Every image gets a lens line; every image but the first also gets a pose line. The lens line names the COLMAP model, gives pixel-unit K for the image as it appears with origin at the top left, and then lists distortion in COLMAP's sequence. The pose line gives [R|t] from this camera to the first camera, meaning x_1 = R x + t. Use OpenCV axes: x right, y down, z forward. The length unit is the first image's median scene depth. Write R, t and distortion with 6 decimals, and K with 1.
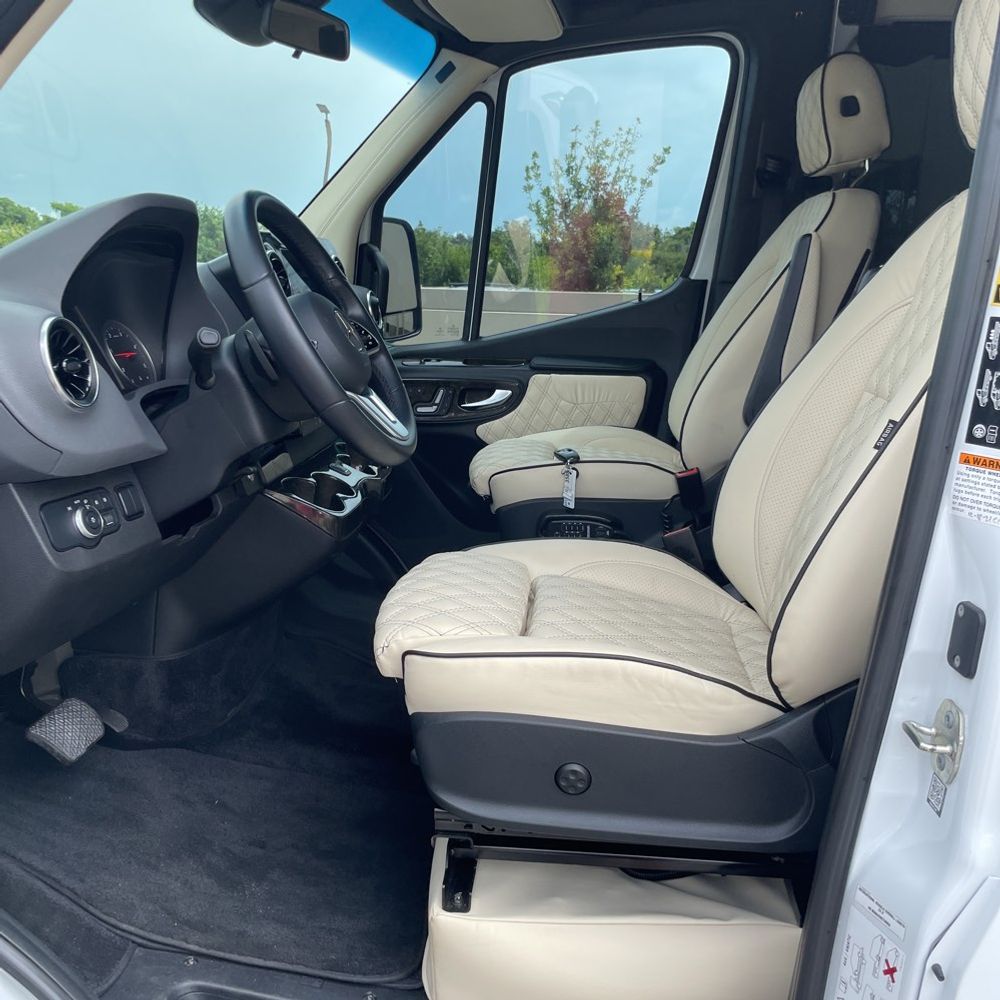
lens RADIAL K [[983.9, 0, 503.3], [0, 983.9, 478.6], [0, 0, 1]] dist [0.103368, -0.140171]
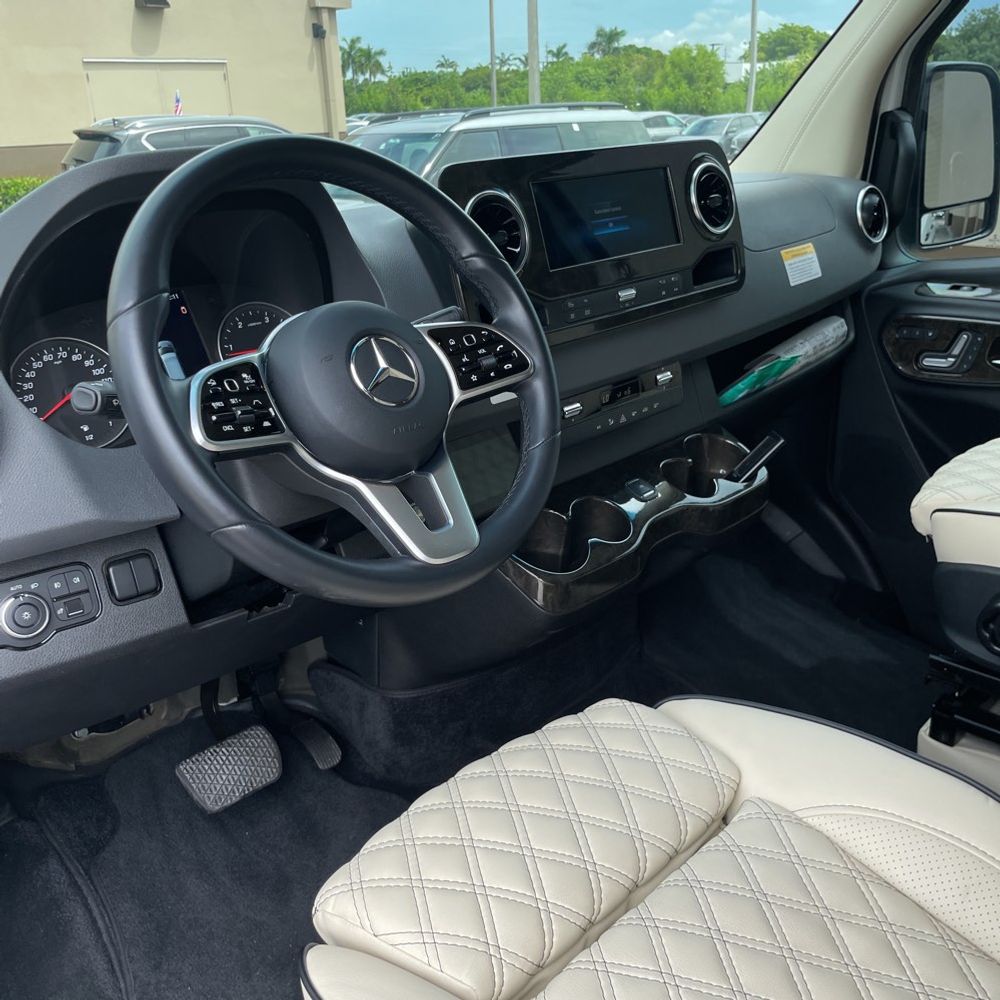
lens RADIAL K [[983.9, 0, 503.3], [0, 983.9, 478.6], [0, 0, 1]] dist [0.103368, -0.140171]
pose [[0.759771, 0.165225, -0.628848, 0.251410], [-0.067126, 0.981938, 0.176896, -0.167761], [0.646717, -0.092188, 0.757138, 0.500814]]
